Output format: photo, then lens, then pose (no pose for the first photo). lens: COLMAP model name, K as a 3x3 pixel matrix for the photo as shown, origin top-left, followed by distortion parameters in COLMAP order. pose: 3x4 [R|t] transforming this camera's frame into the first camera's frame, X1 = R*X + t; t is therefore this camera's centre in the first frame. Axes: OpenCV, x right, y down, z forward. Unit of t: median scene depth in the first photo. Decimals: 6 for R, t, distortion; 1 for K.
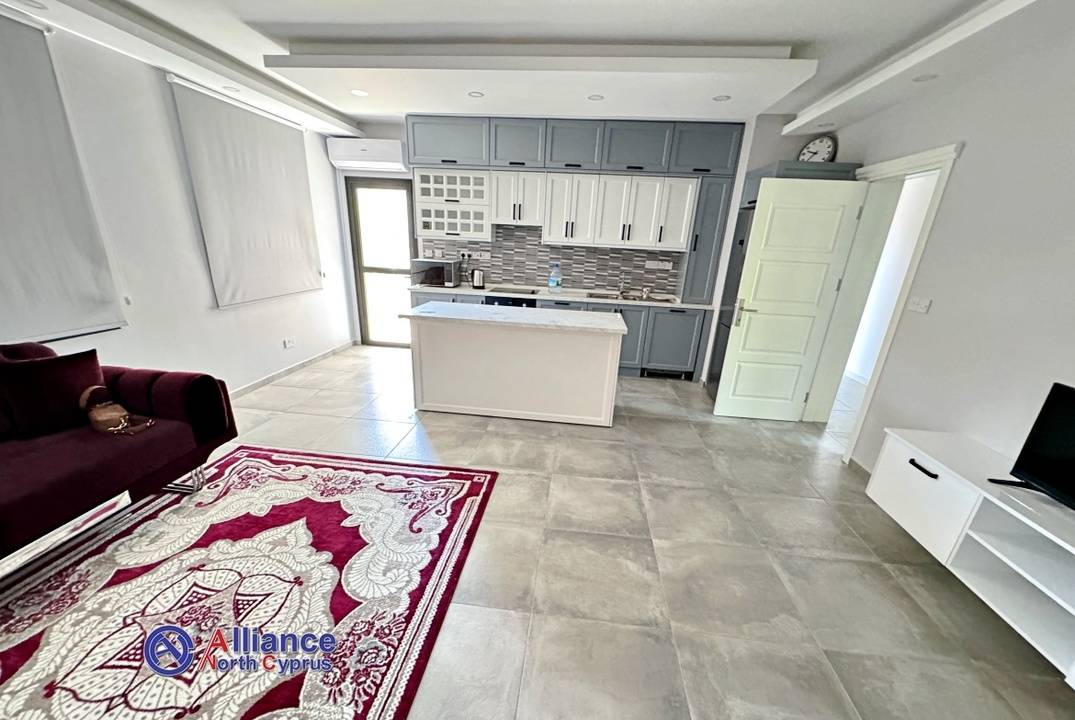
lens RADIAL K [[428.5, 0, 535.8], [0, 428.5, 399.3], [0, 0, 1]] dist [-0.000476, 0.000066]
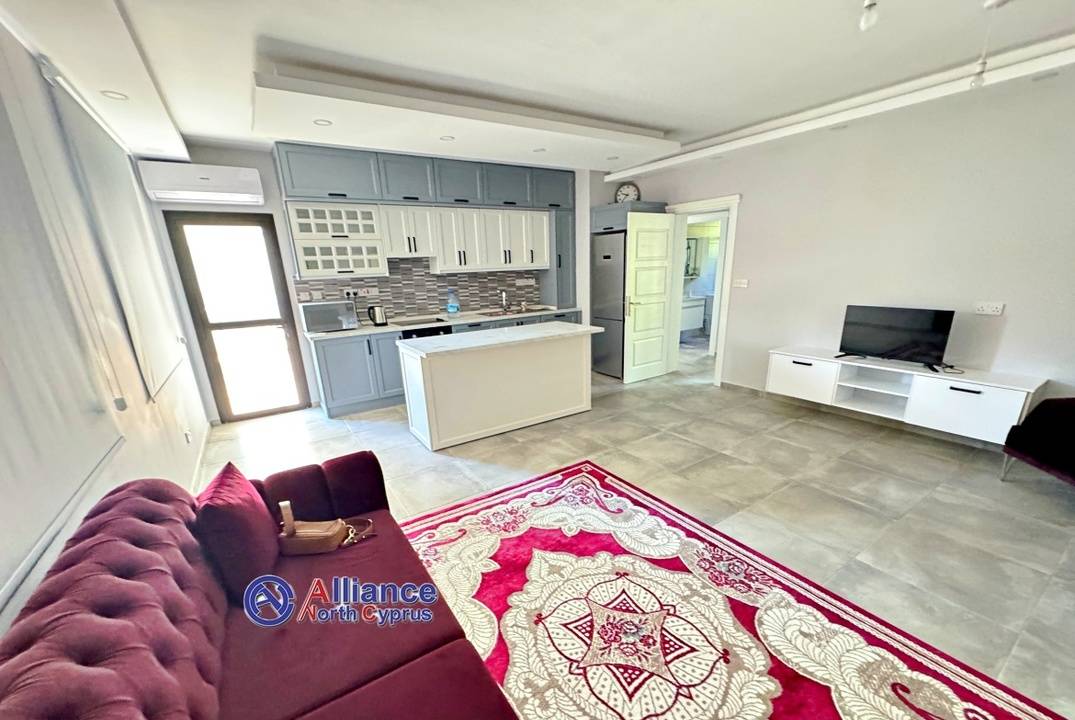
lens RADIAL K [[428.5, 0, 535.8], [0, 428.5, 399.3], [0, 0, 1]] dist [-0.000476, 0.000066]
pose [[0.769183, -0.261369, 0.583133, -0.545316], [0.291152, 0.955651, 0.044292, -0.053507], [-0.568848, 0.135712, 0.811168, 0.071402]]
